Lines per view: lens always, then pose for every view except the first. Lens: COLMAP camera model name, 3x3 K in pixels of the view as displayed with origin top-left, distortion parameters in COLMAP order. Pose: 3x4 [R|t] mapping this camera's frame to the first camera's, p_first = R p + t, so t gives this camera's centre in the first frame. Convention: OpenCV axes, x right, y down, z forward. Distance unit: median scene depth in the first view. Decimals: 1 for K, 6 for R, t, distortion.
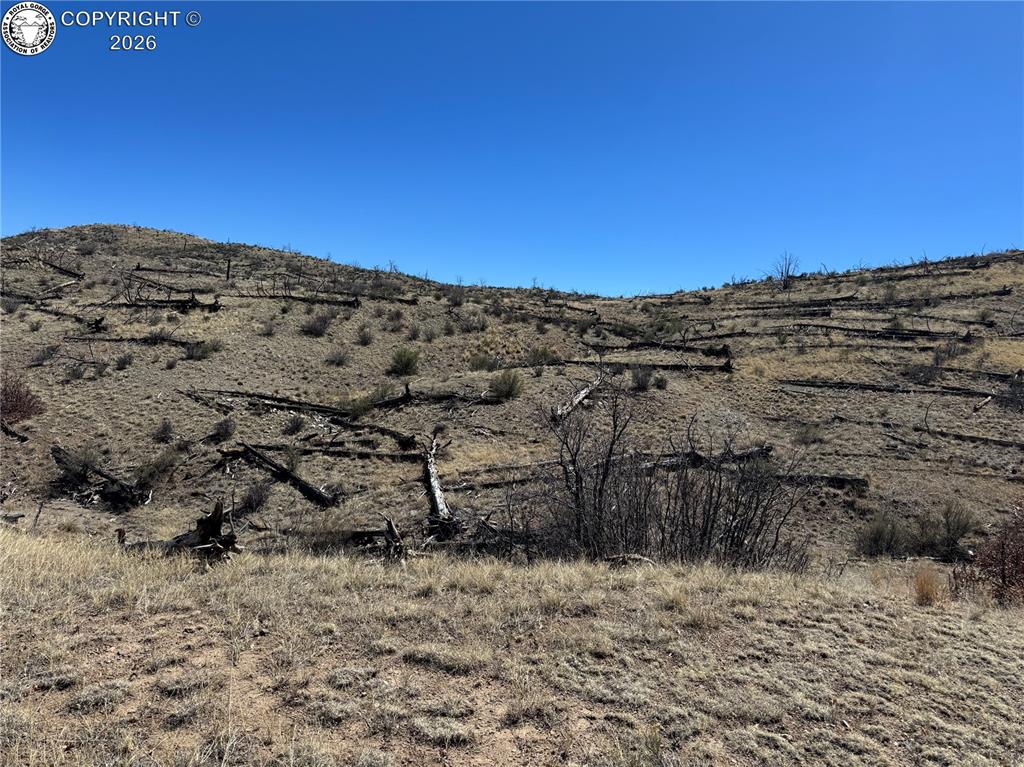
lens RADIAL K [[705.2, 0, 511.4], [0, 705.2, 381.0], [0, 0, 1]] dist [-0.004953, -0.007417]
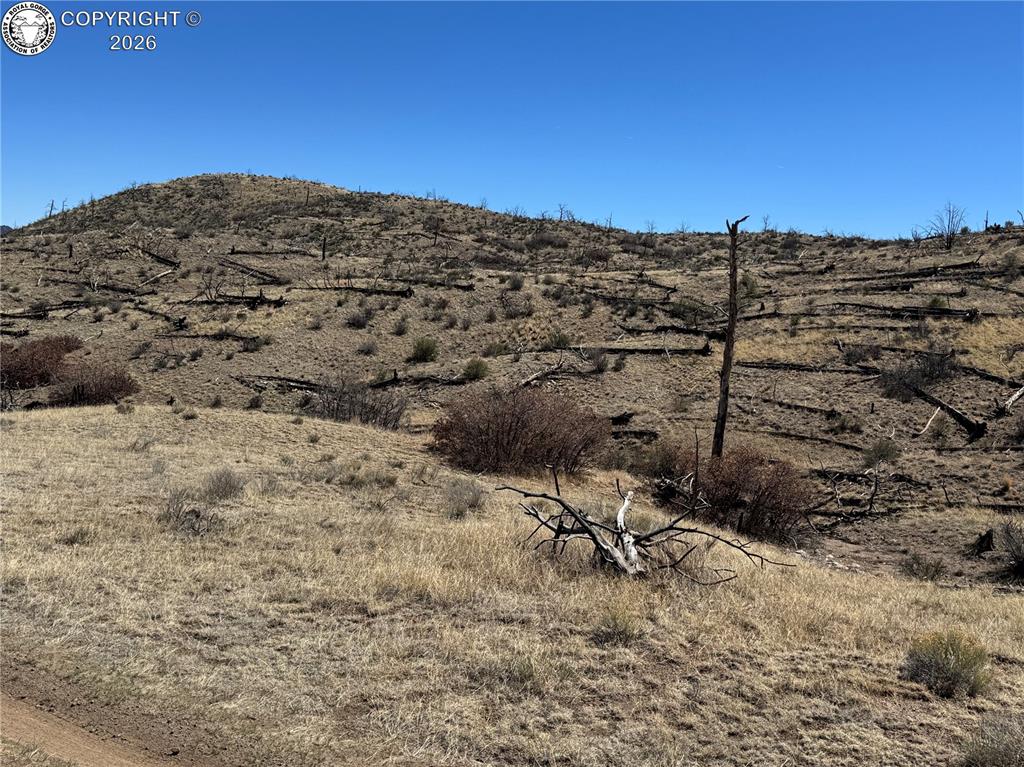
lens RADIAL K [[1101.9, 0, 512.4], [0, 1101.9, 379.3], [0, 0, 1]] dist [0.163012, 0.000000]
pose [[0.961748, -0.008611, -0.273800, 0.094797], [0.011724, 0.999884, 0.009733, 0.000869], [0.273685, -0.012571, 0.961737, -0.135675]]
